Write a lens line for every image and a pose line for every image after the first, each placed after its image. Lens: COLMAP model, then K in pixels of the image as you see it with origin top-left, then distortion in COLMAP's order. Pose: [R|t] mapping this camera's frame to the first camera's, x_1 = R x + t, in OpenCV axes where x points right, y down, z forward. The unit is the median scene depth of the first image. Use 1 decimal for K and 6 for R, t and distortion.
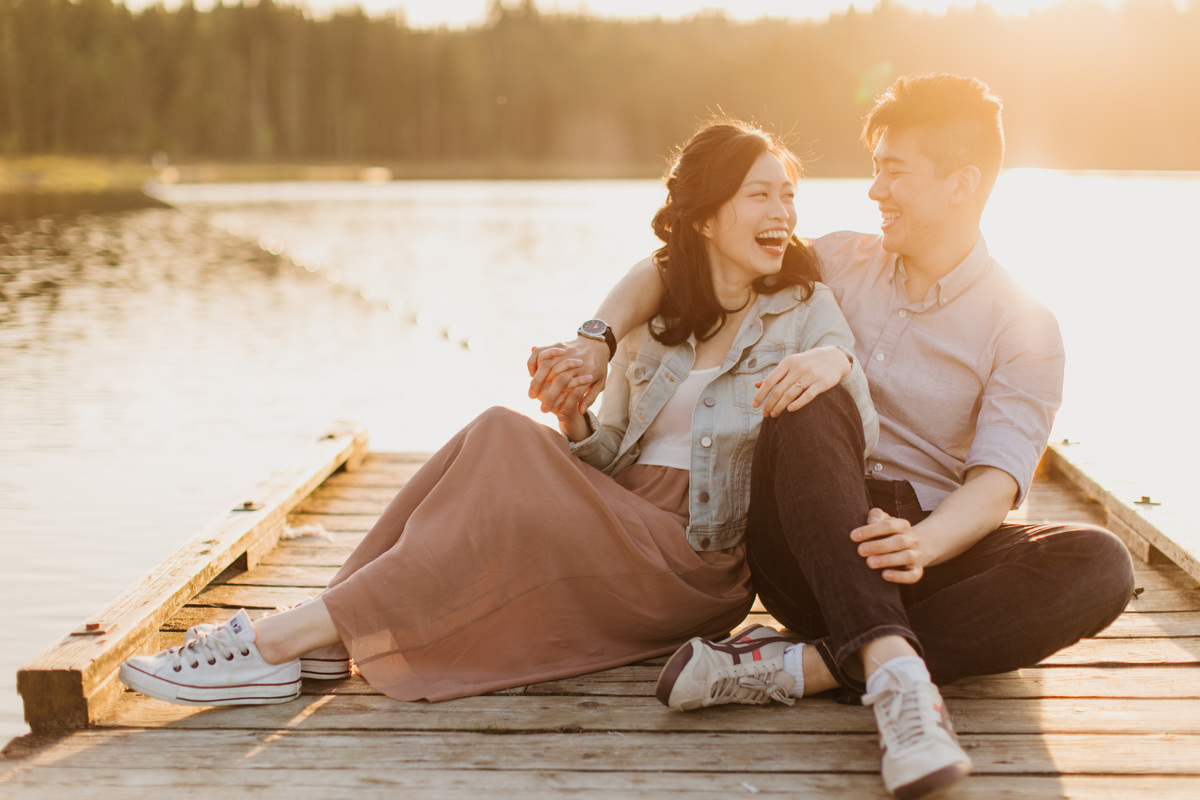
lens RADIAL K [[1805.0, 0, 600.0], [0, 1805.0, 400.0], [0, 0, 1]] dist [0.024597, 0.032434]
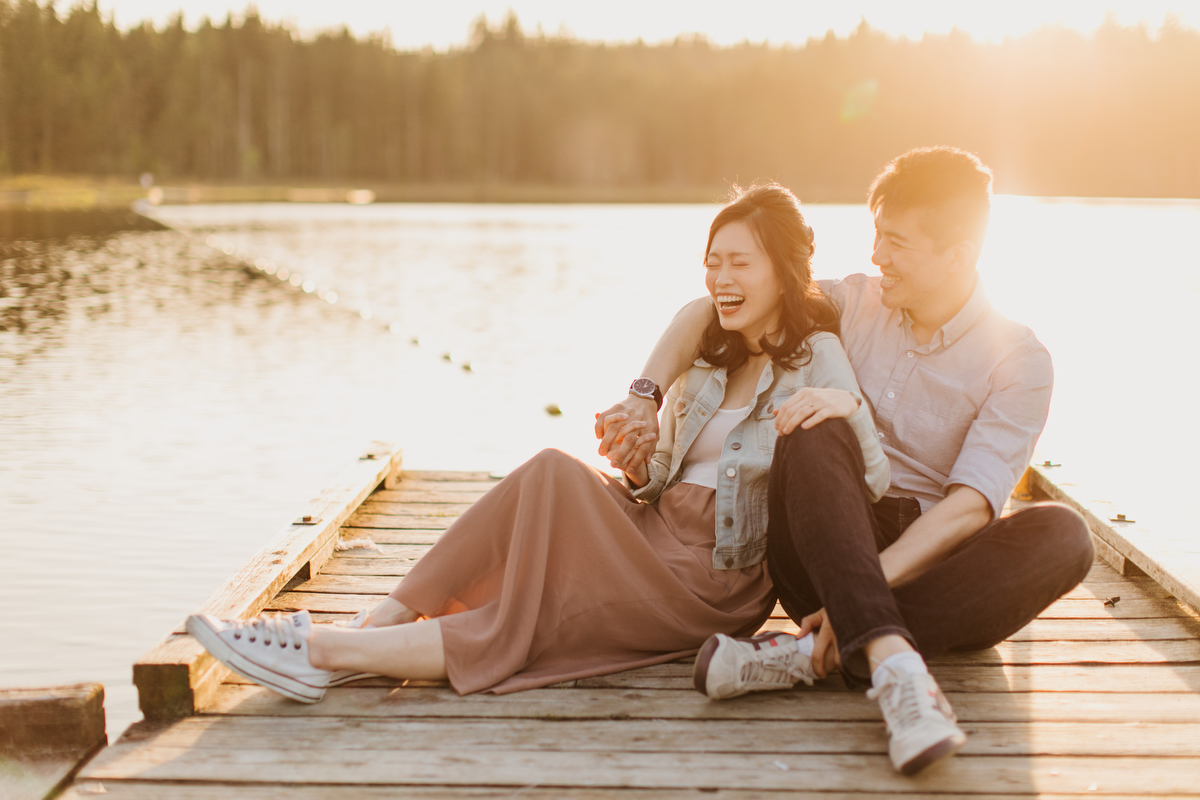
lens RADIAL K [[1841.1, 0, 596.7], [0, 1841.1, 402.5], [0, 0, 1]] dist [0.031169, 0.046377]
pose [[0.999815, 0.004749, 0.018614, -0.051618], [-0.004614, 0.999963, -0.007267, -0.007181], [-0.018648, 0.007180, 0.999800, -0.156841]]
